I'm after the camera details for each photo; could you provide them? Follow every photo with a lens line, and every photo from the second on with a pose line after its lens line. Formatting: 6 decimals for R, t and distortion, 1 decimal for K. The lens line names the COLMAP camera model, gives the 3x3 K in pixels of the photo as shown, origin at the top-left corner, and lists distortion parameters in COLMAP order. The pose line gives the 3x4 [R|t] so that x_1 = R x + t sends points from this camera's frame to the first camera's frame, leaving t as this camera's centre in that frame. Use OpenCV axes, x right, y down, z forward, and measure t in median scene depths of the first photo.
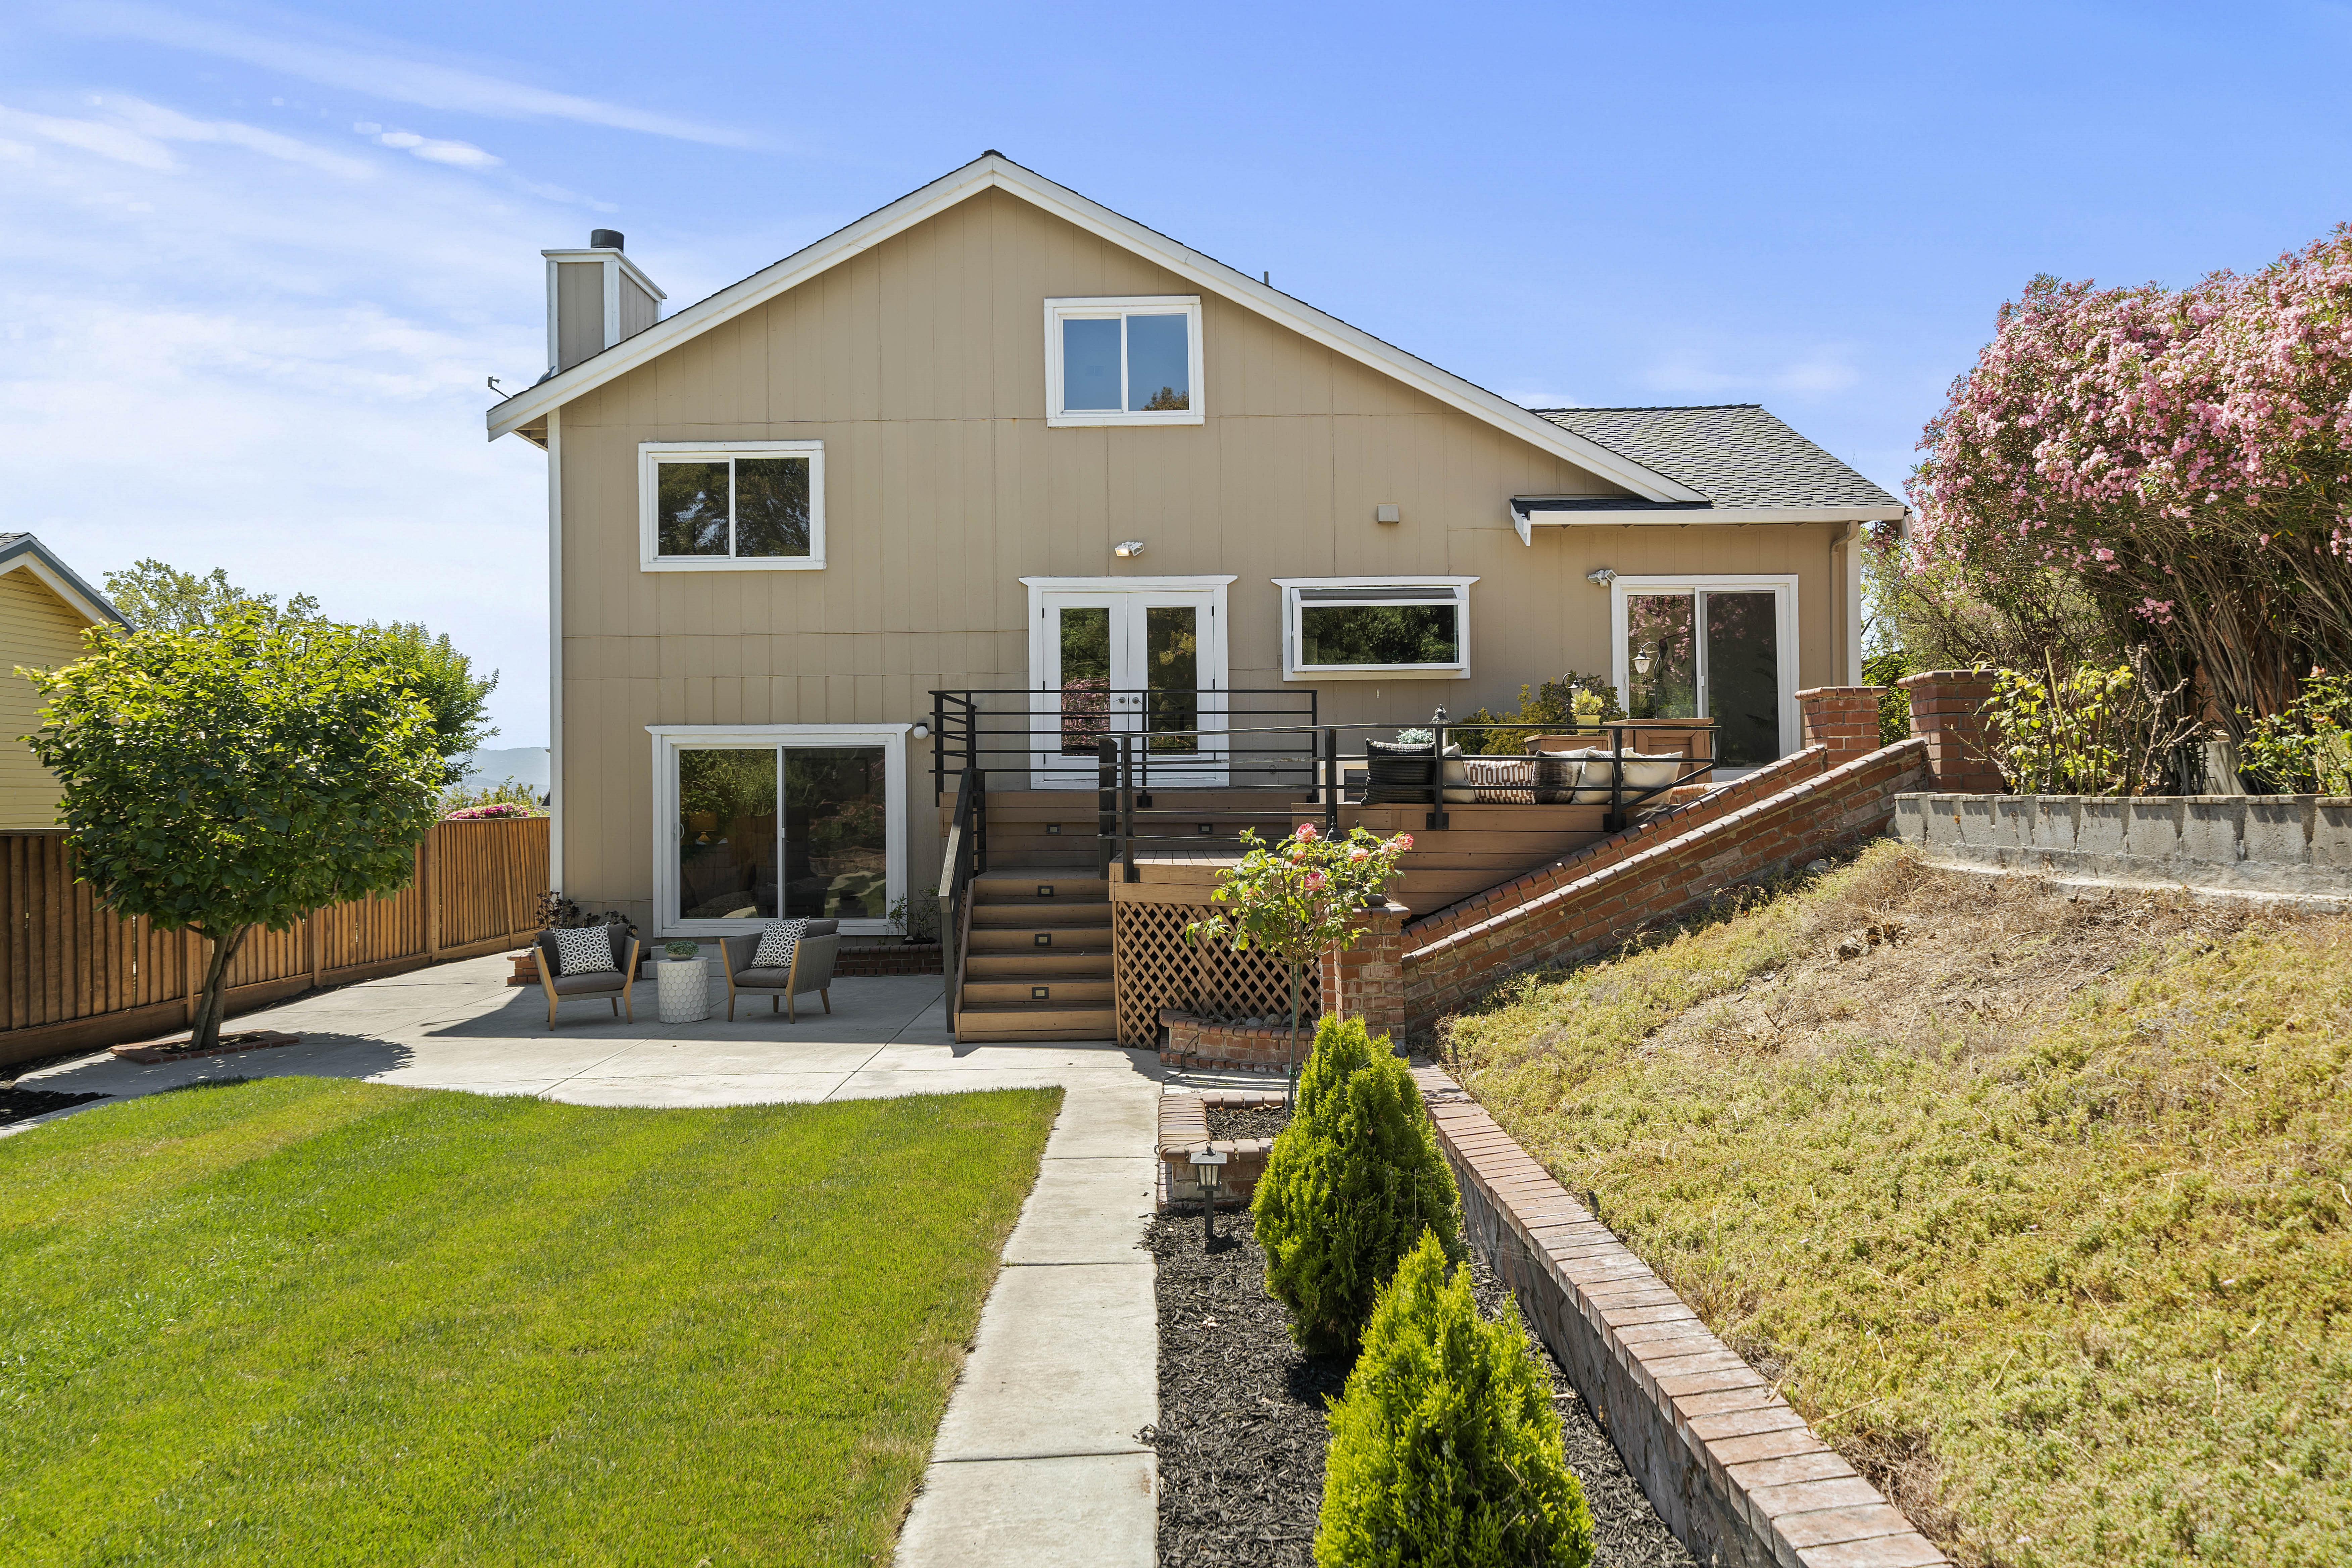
lens RADIAL K [[1553.3, 0, 1173.2], [0, 1553.3, 774.6], [0, 0, 1]] dist [-0.016338, -0.002559]
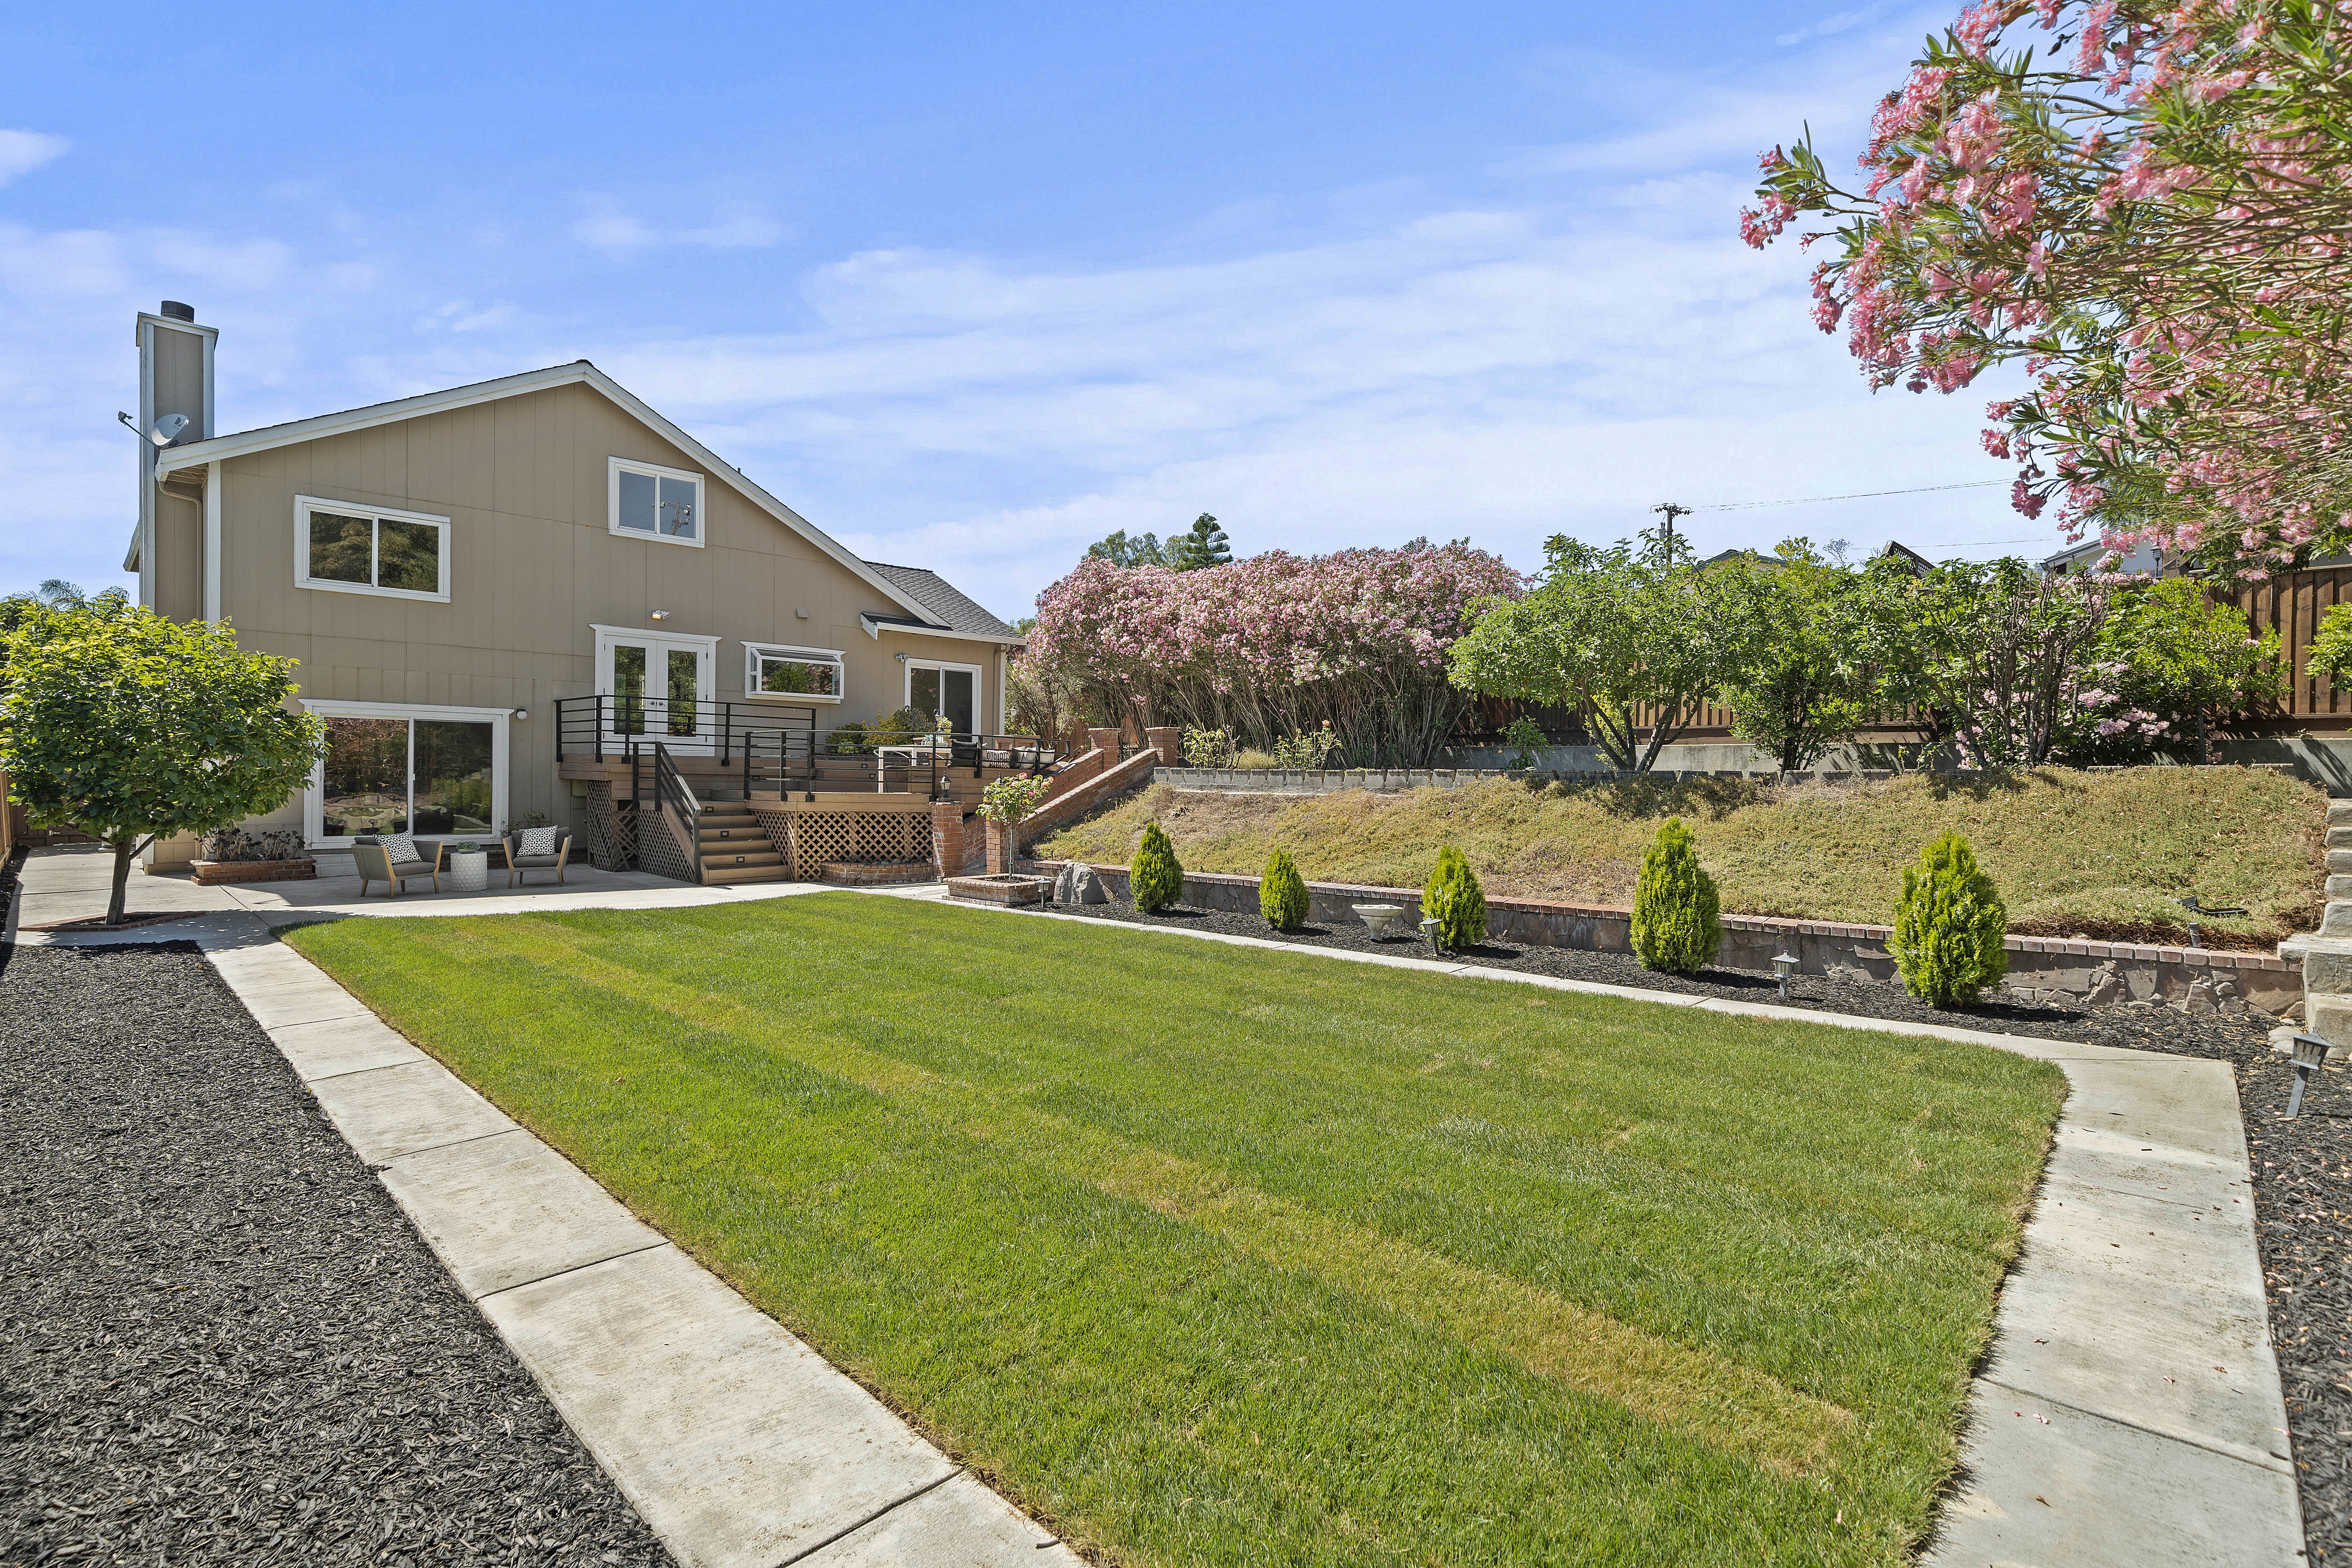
lens RADIAL K [[1080.4, 0, 1180.6], [0, 1080.4, 785.7], [0, 0, 1]] dist [-0.005536, -0.000971]
pose [[0.687824, 0.009230, 0.725819, -0.494812], [-0.030582, 0.999400, 0.016272, 0.005637], [-0.725233, -0.033389, 0.687694, -0.238778]]
